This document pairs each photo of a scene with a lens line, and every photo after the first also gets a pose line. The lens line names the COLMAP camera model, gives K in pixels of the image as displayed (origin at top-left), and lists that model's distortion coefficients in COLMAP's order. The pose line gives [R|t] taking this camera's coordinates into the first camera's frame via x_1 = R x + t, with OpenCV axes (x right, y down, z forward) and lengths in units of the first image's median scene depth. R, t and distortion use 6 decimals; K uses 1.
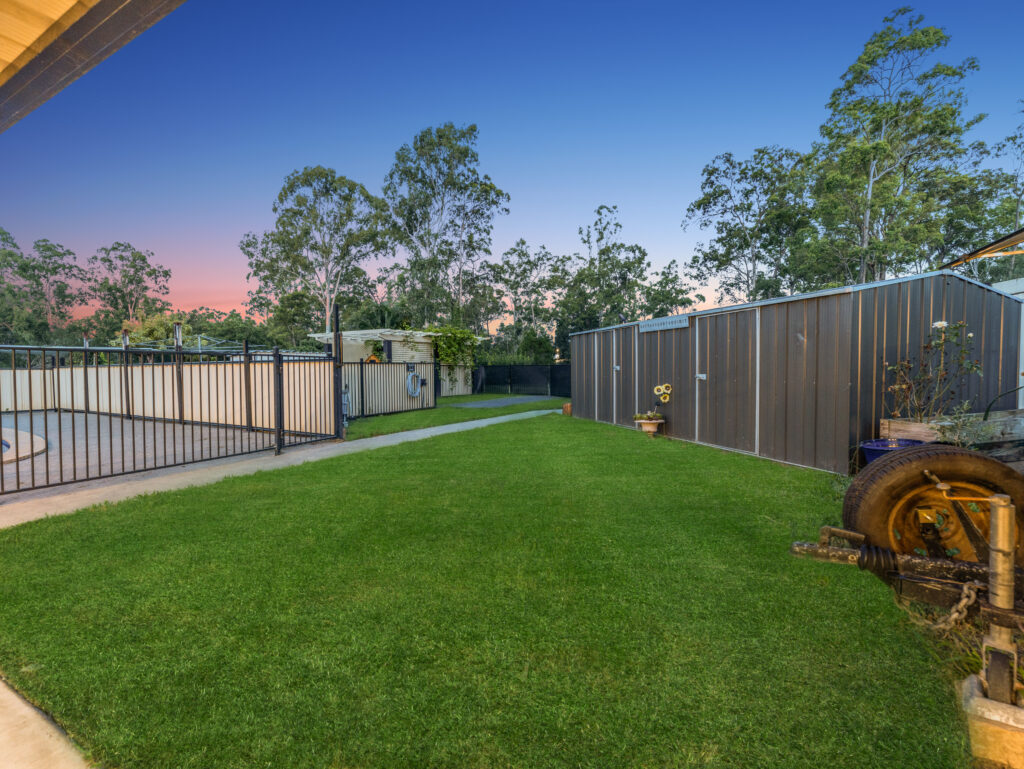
lens RADIAL K [[459.6, 0, 510.8], [0, 459.6, 383.6], [0, 0, 1]] dist [-0.000030, 0.000156]
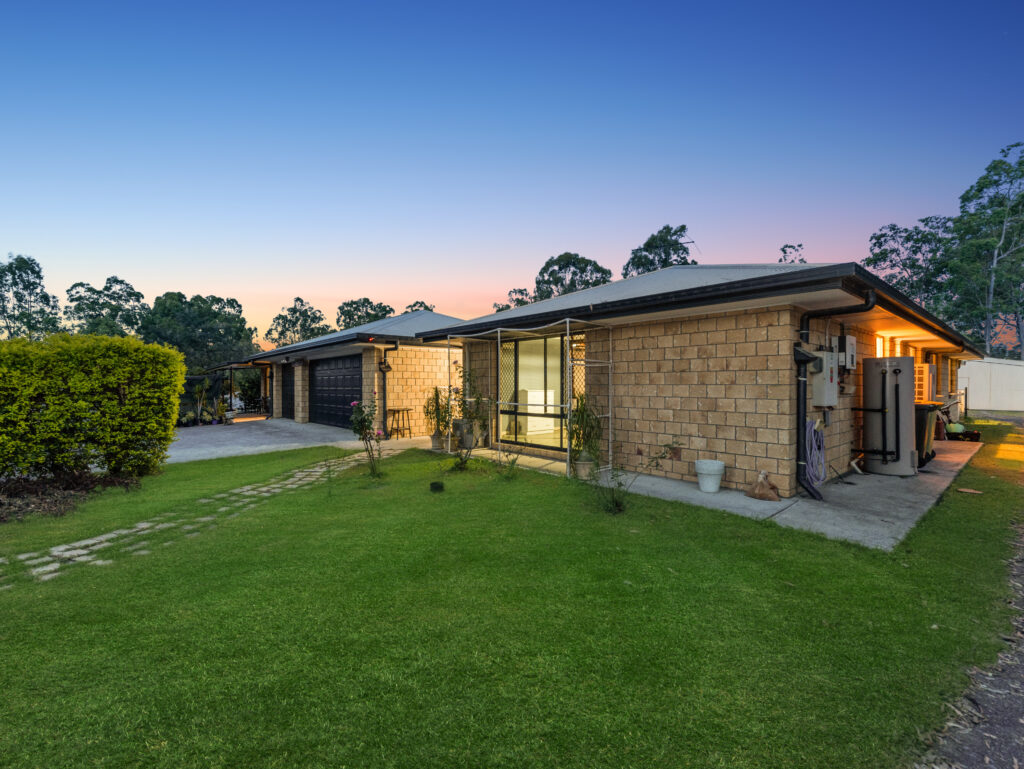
lens RADIAL K [[472.5, 0, 514.2], [0, 472.5, 388.0], [0, 0, 1]] dist [0.001942, 0.000202]
pose [[0.944156, 0.013160, -0.329236, -0.064280], [-0.023737, 0.999323, -0.028126, 0.012750], [0.328643, 0.034370, 0.943829, -0.444747]]
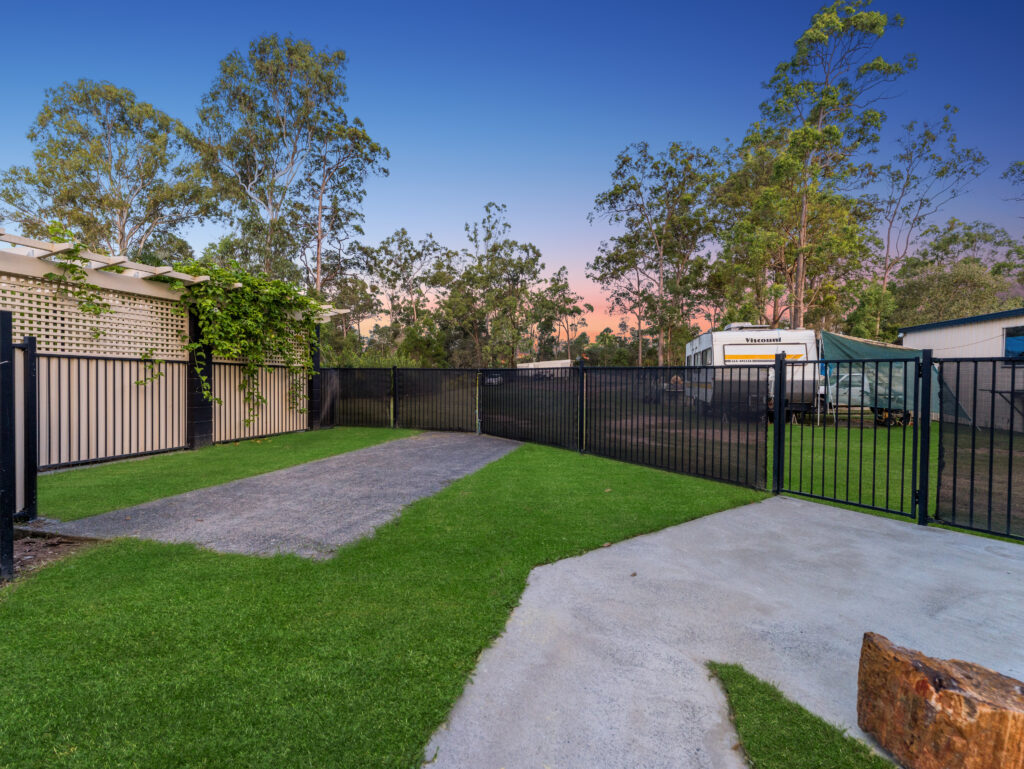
lens RADIAL K [[449.6, 0, 514.0], [0, 449.6, 387.7], [0, 0, 1]] dist [0.000848, 0.000213]
pose [[0.960830, 0.013350, 0.276818, -0.003521], [-0.010870, 0.999886, -0.010490, -0.005005], [-0.276926, 0.007070, 0.960865, 0.158337]]
